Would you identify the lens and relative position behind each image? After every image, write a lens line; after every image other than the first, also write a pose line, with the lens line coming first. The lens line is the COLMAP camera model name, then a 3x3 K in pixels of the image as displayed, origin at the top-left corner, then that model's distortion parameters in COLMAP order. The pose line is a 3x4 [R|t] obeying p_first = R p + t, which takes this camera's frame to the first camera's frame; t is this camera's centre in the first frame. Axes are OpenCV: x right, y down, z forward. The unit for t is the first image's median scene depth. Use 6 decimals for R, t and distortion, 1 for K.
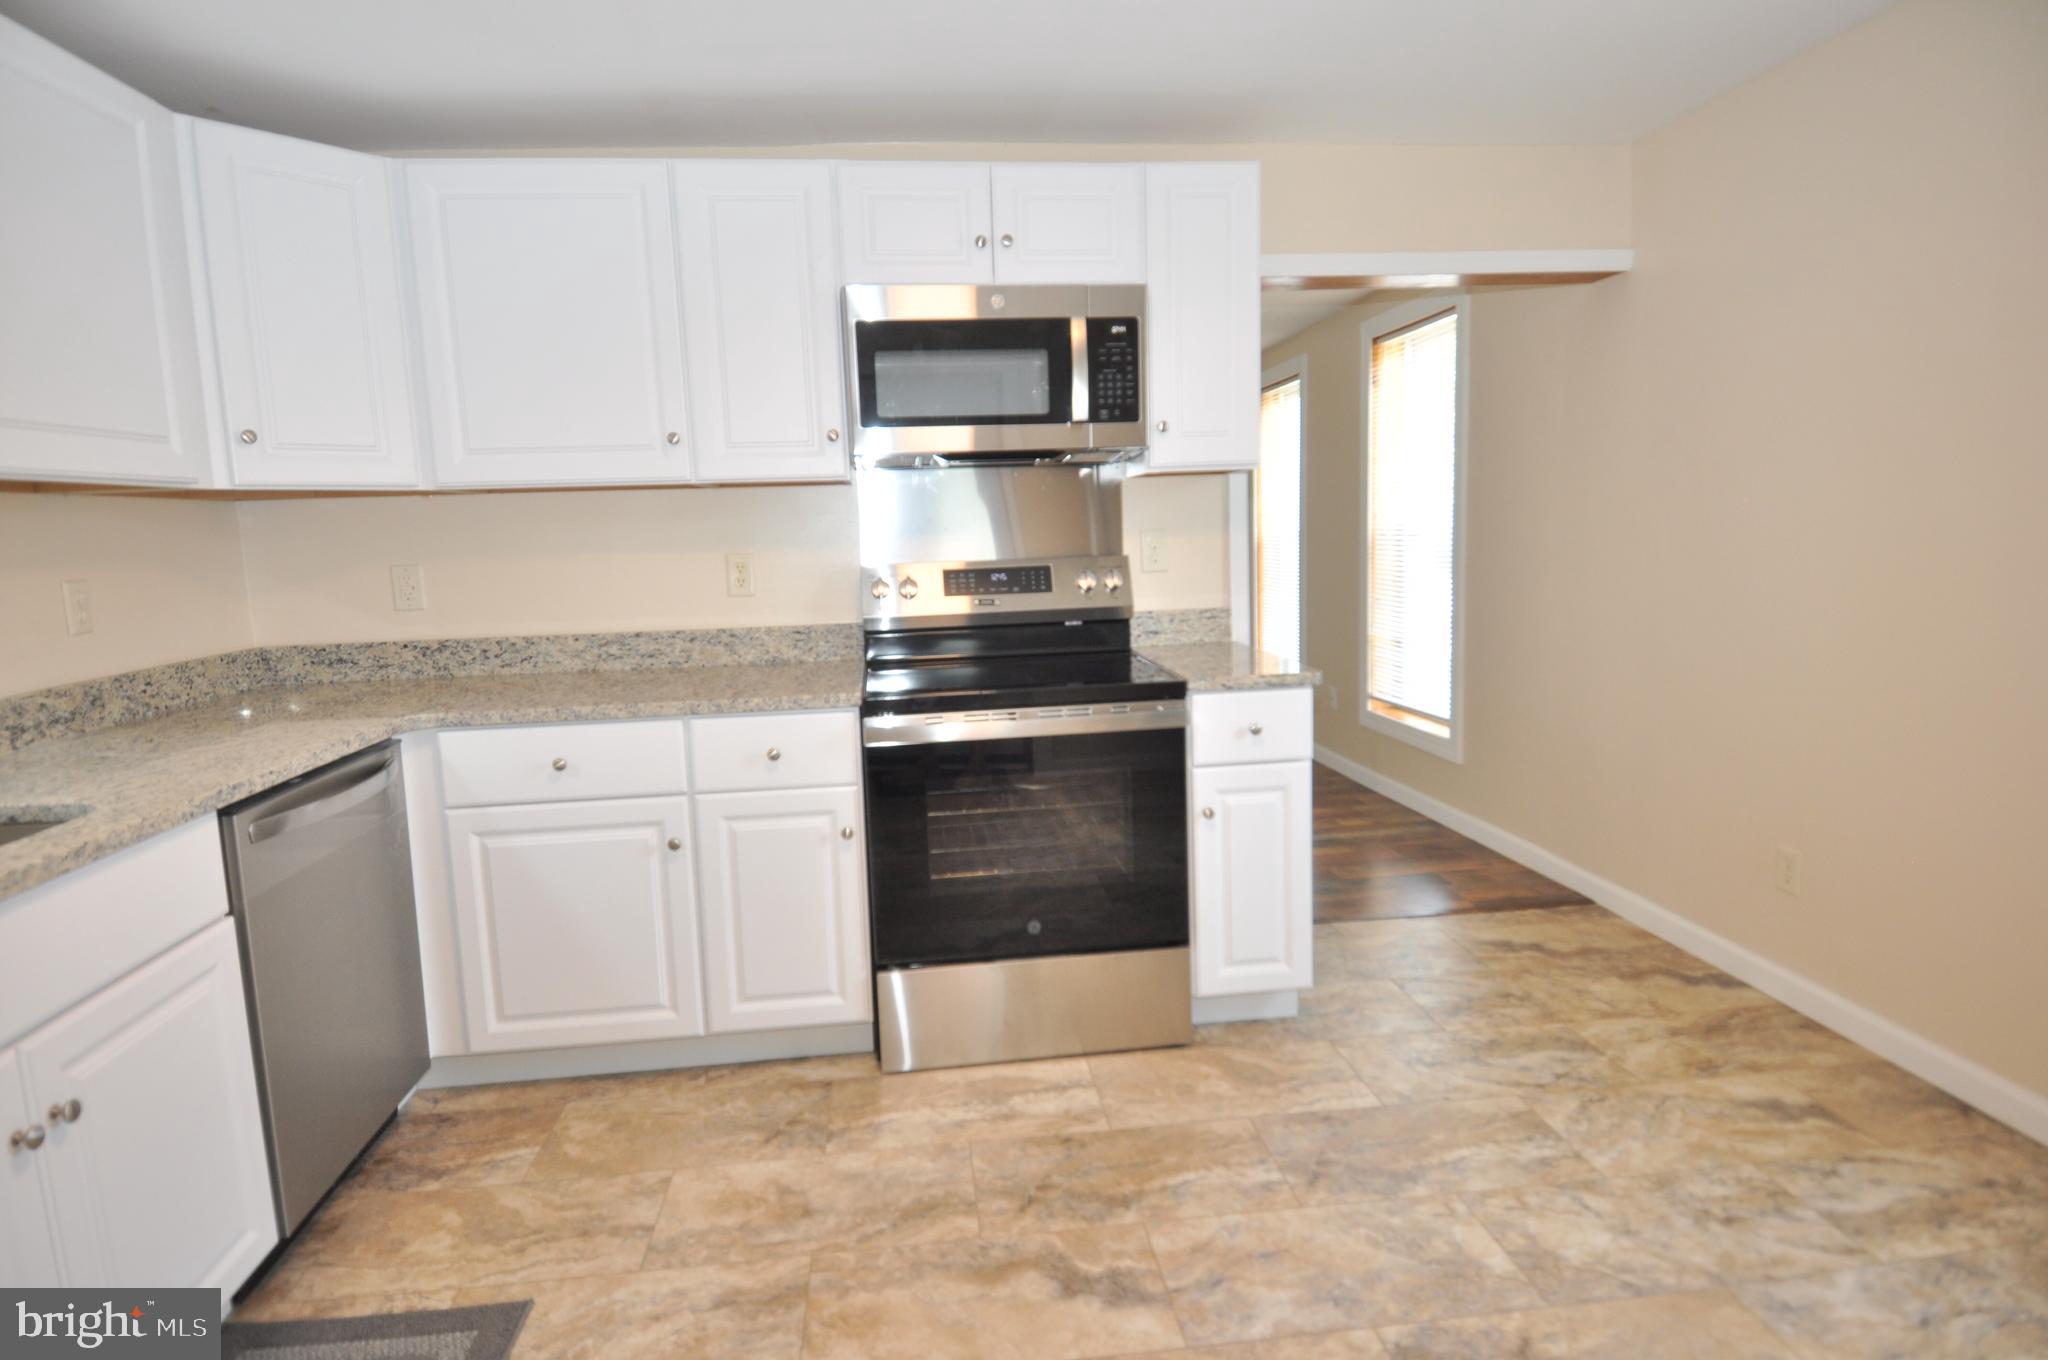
lens RADIAL K [[1076.3, 0, 1034.4], [0, 1076.3, 657.6], [0, 0, 1]] dist [0.029948, -0.026046]
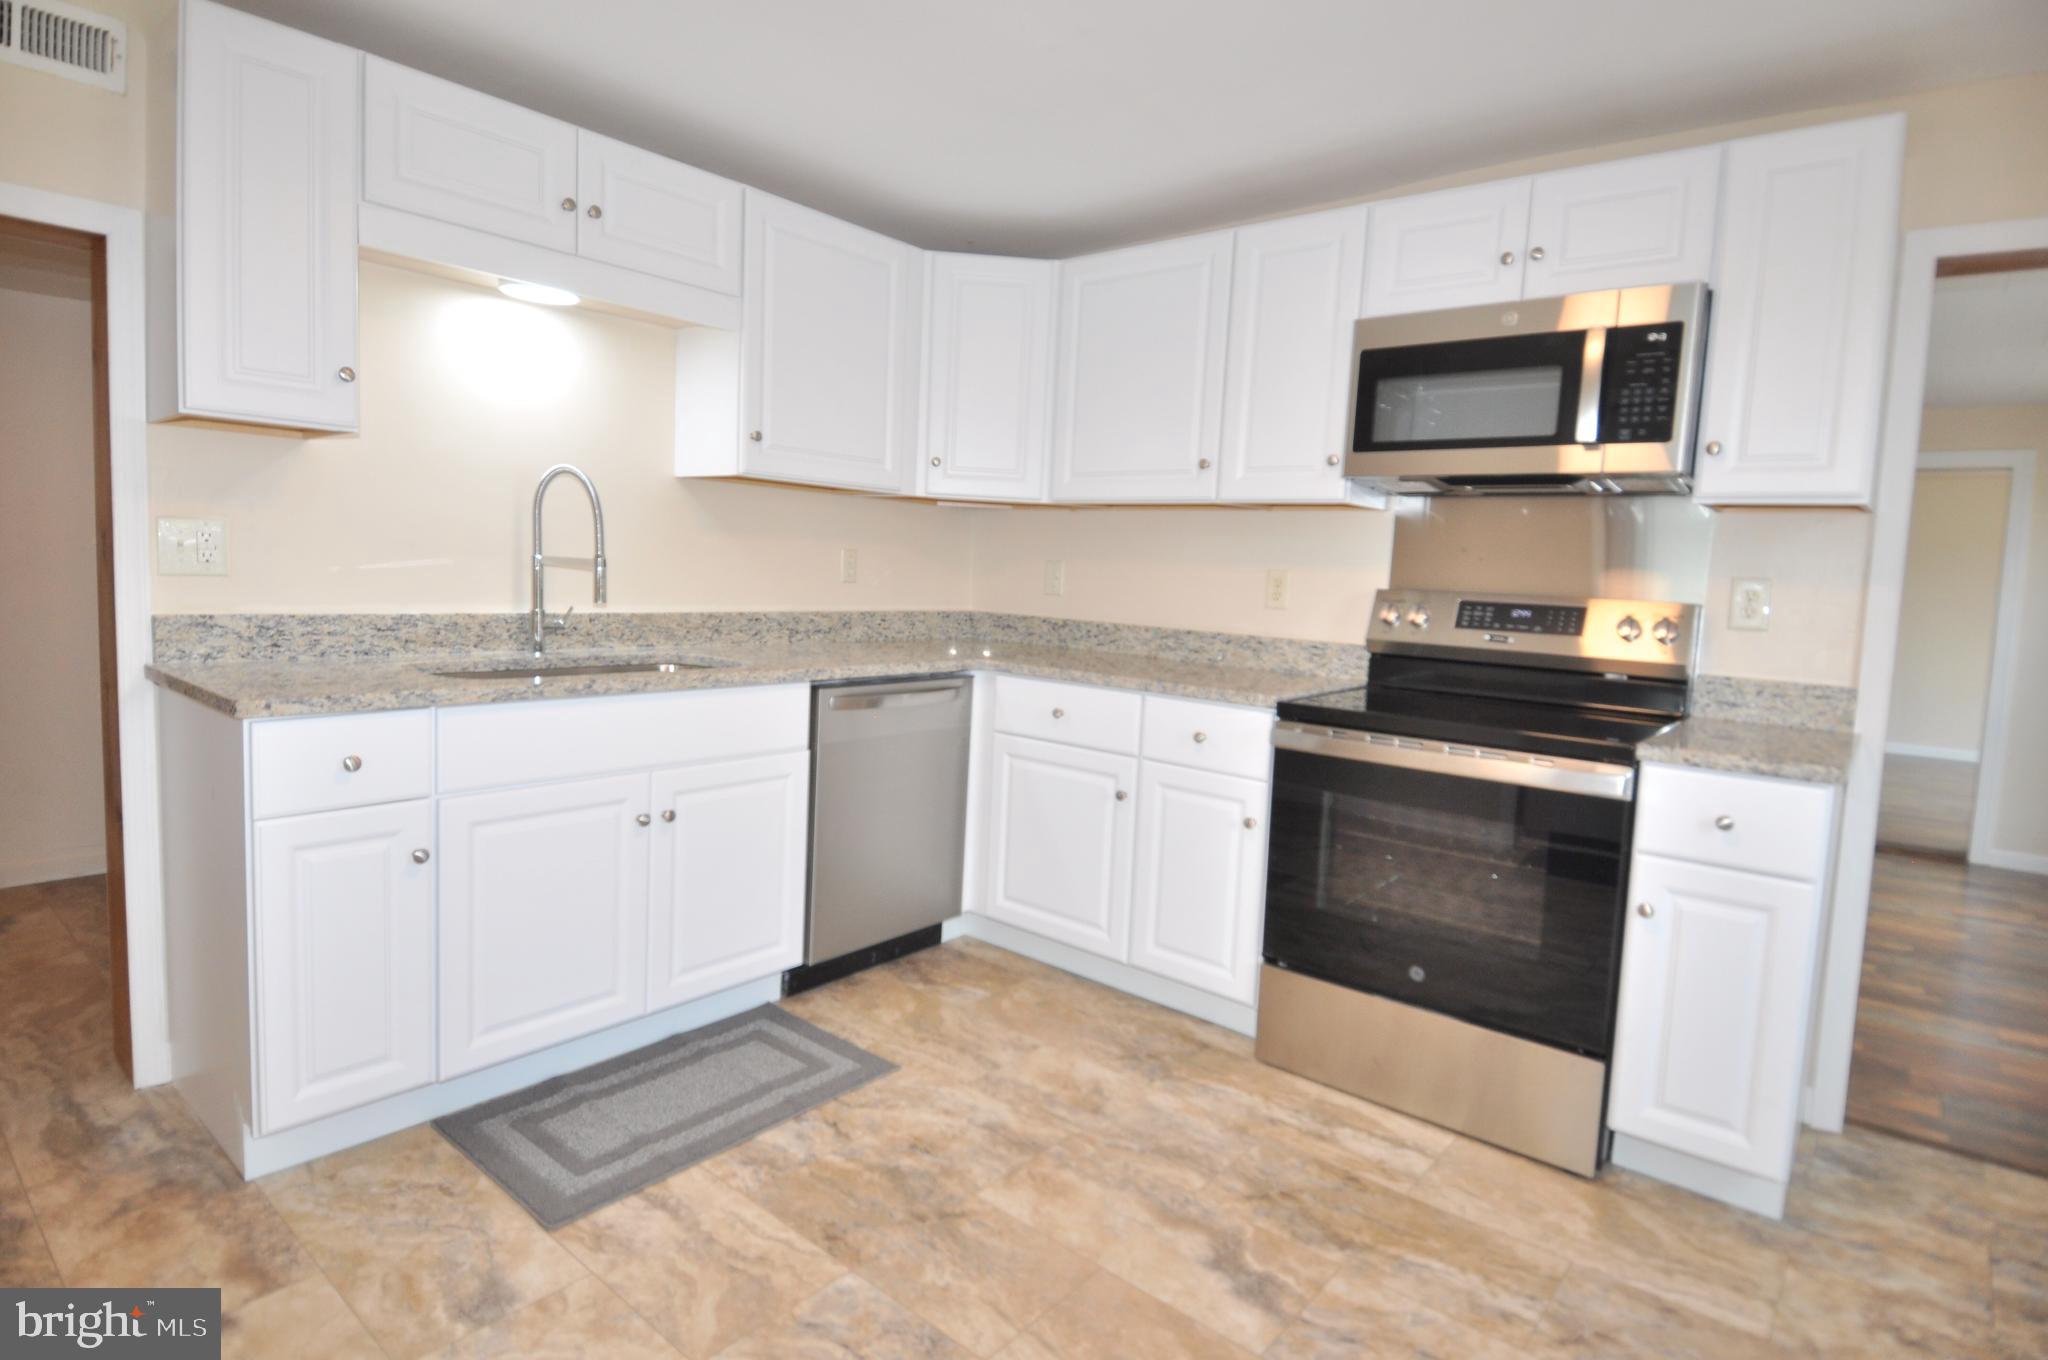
lens RADIAL K [[1076.3, 0, 1002.2], [0, 1076.3, 661.1], [0, 0, 1]] dist [0.029948, -0.026046]
pose [[0.683629, 0.130348, -0.718096, 0.409025], [-0.158859, 0.986907, 0.027908, 0.011420], [0.712331, 0.094997, 0.695385, 0.053598]]
